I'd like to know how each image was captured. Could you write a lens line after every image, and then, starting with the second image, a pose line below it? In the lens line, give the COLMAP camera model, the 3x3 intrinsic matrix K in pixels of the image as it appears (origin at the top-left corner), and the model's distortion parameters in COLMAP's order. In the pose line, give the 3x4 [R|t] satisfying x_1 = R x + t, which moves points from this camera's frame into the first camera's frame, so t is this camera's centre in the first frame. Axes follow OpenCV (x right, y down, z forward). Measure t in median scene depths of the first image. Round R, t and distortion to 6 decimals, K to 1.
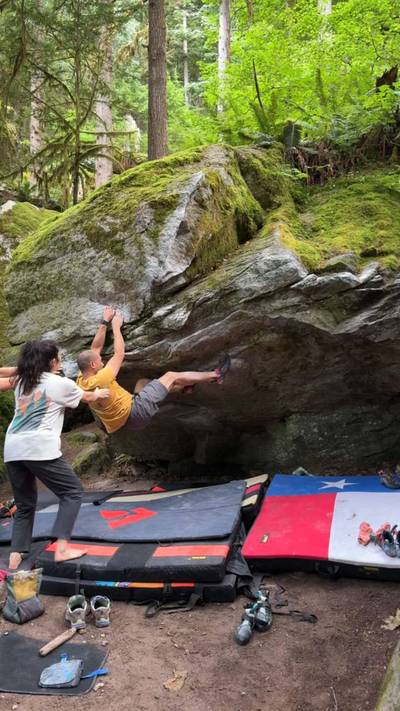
lens RADIAL K [[570.0, 0, 199.3], [0, 570.0, 353.5], [0, 0, 1]] dist [0.121041, -0.027025]
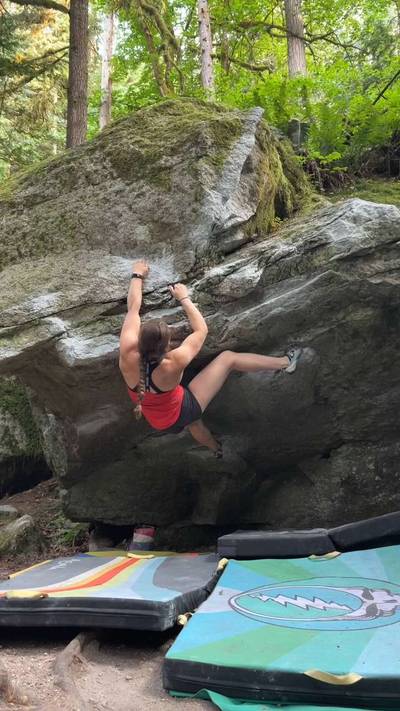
lens RADIAL K [[611.8, 0, 198.7], [0, 611.8, 358.9], [0, 0, 1]] dist [0.056868, -0.057856]
pose [[0.969241, 0.045761, 0.241822, -0.263355], [0.000681, 0.982060, -0.188569, 0.173598], [-0.246112, 0.182933, 0.951822, 0.300090]]
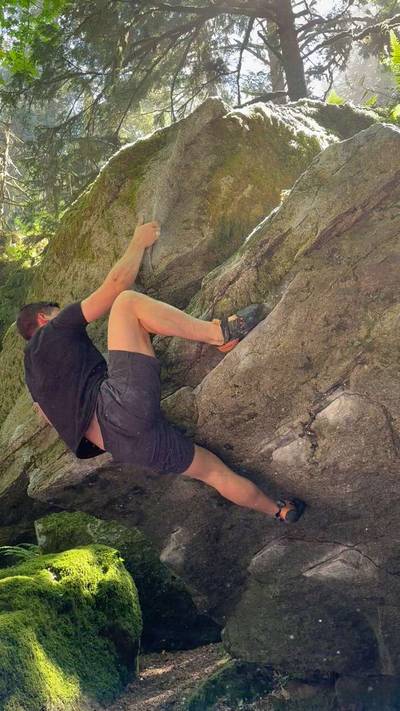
lens RADIAL K [[611.8, 0, 196.8], [0, 611.8, 355.5], [0, 0, 1]] dist [0.056868, -0.057856]
pose [[0.889371, -0.243637, -0.386860, 0.161534], [0.106354, 0.933215, -0.343219, 0.134158], [0.444644, 0.264105, 0.855886, 0.540402]]
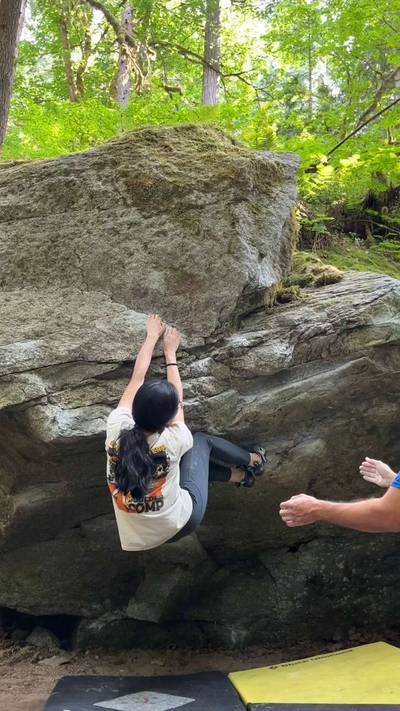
lens RADIAL K [[611.8, 0, 196.1], [0, 611.8, 358.7], [0, 0, 1]] dist [0.056868, -0.057856]
pose [[0.880881, 0.174221, 0.440108, -0.369327], [-0.079716, 0.971121, -0.224876, 0.086600], [-0.466576, 0.163005, 0.869331, 0.478042]]
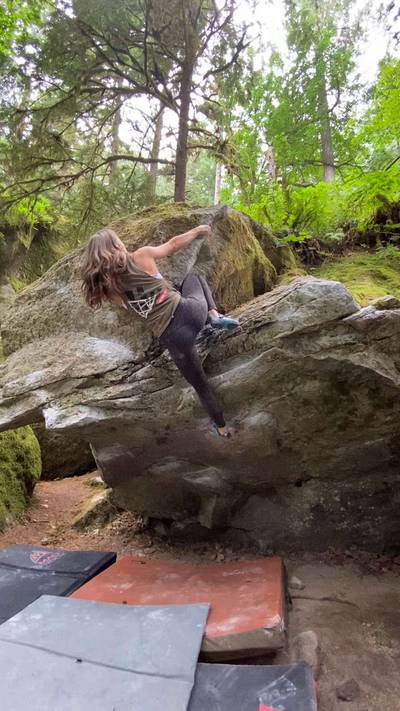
lens RADIAL K [[330.8, 0, 199.5], [0, 330.8, 356.4], [0, 0, 1]] dist [0.010626, -0.003125]
pose [[0.999026, 0.041857, 0.013988, -0.035193], [-0.038724, 0.983432, -0.177094, 0.017594], [-0.021169, 0.176379, 0.984095, 0.534895]]
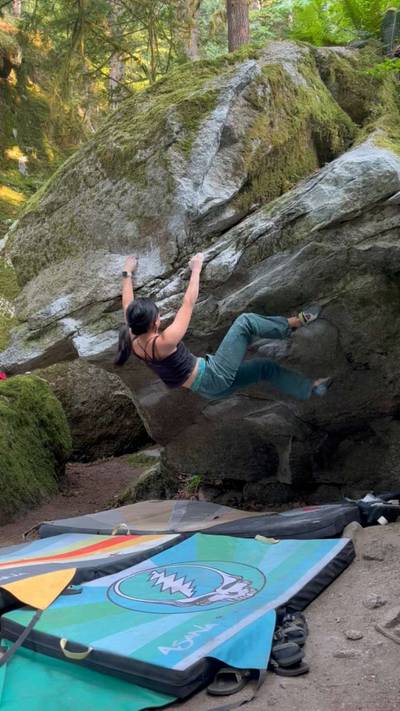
lens RADIAL K [[659.7, 0, 198.5], [0, 659.7, 359.6], [0, 0, 1]] dist [0.043040, 0.000000]
pose [[0.981568, -0.043936, -0.185995, 0.074355], [0.037387, 0.998556, -0.038577, 0.083664], [0.187421, 0.030912, 0.981793, 0.197410]]
